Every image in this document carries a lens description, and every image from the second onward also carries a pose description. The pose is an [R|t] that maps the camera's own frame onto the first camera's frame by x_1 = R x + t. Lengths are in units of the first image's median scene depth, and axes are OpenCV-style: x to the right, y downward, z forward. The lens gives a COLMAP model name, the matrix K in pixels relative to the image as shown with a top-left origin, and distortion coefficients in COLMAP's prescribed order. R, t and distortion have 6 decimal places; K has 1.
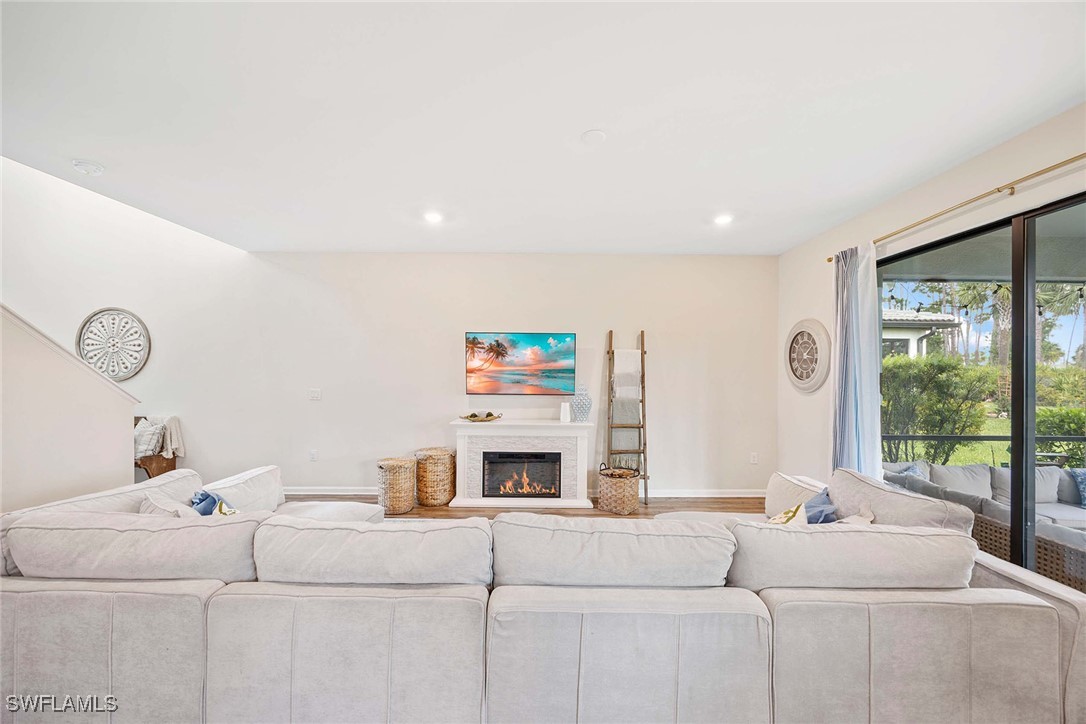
lens RADIAL K [[421.3, 0, 553.8], [0, 421.3, 364.6], [0, 0, 1]] dist [-0.008175, 0.002793]
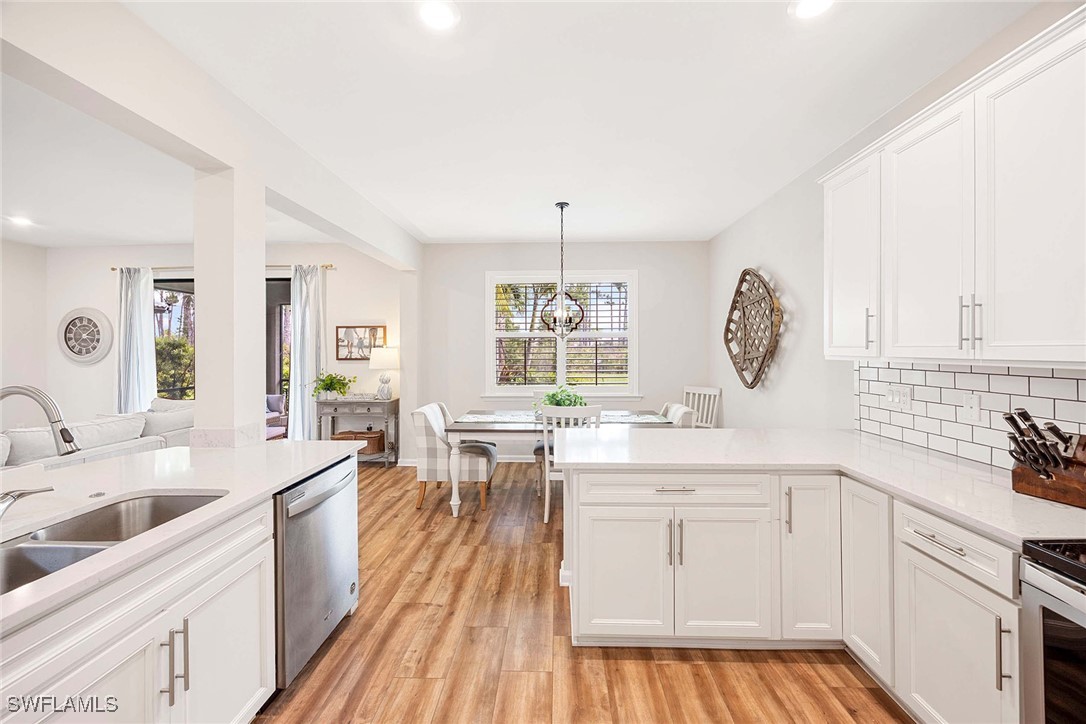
lens RADIAL K [[421.3, 0, 535.8], [0, 421.3, 347.5], [0, 0, 1]] dist [-0.008175, 0.002793]
pose [[0.050540, -0.002778, 0.998718, -0.584521], [-0.009080, 0.999954, 0.003241, -0.002758], [-0.998681, -0.009232, 0.050513, -0.426175]]
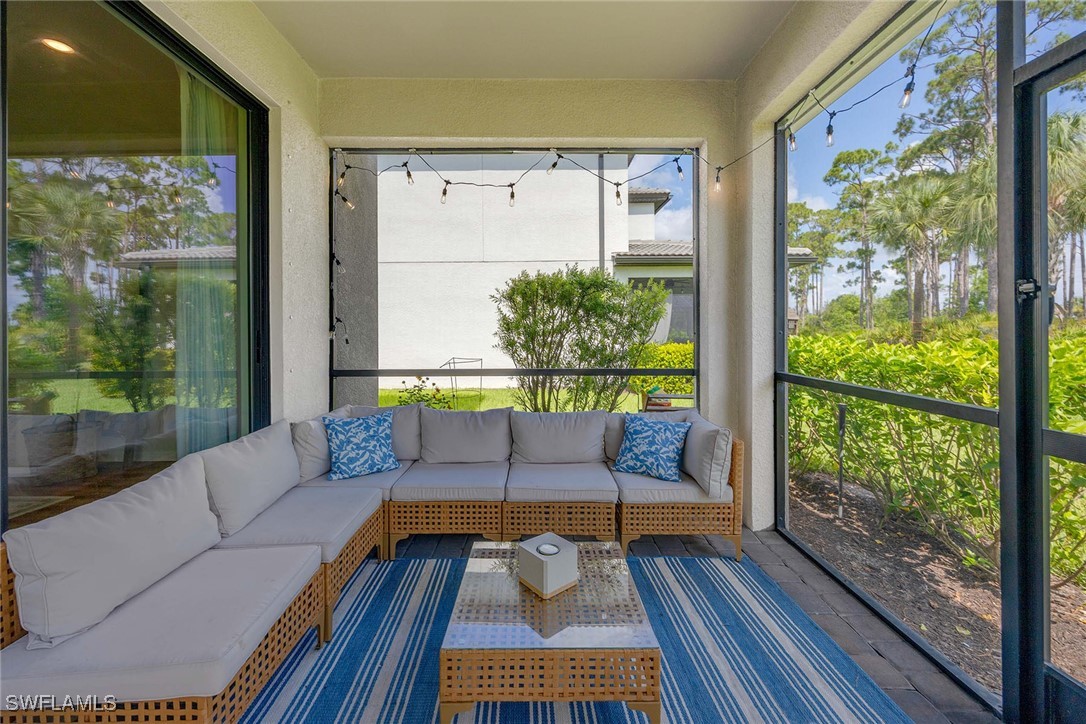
lens RADIAL K [[421.3, 0, 526.2], [0, 421.3, 334.7], [0, 0, 1]] dist [-0.008175, 0.002793]
pose [[0.999672, -0.015222, -0.020594, 0.924612], [0.015535, 0.999765, 0.015125, 0.090449], [0.020359, -0.015440, 0.999674, 0.262781]]
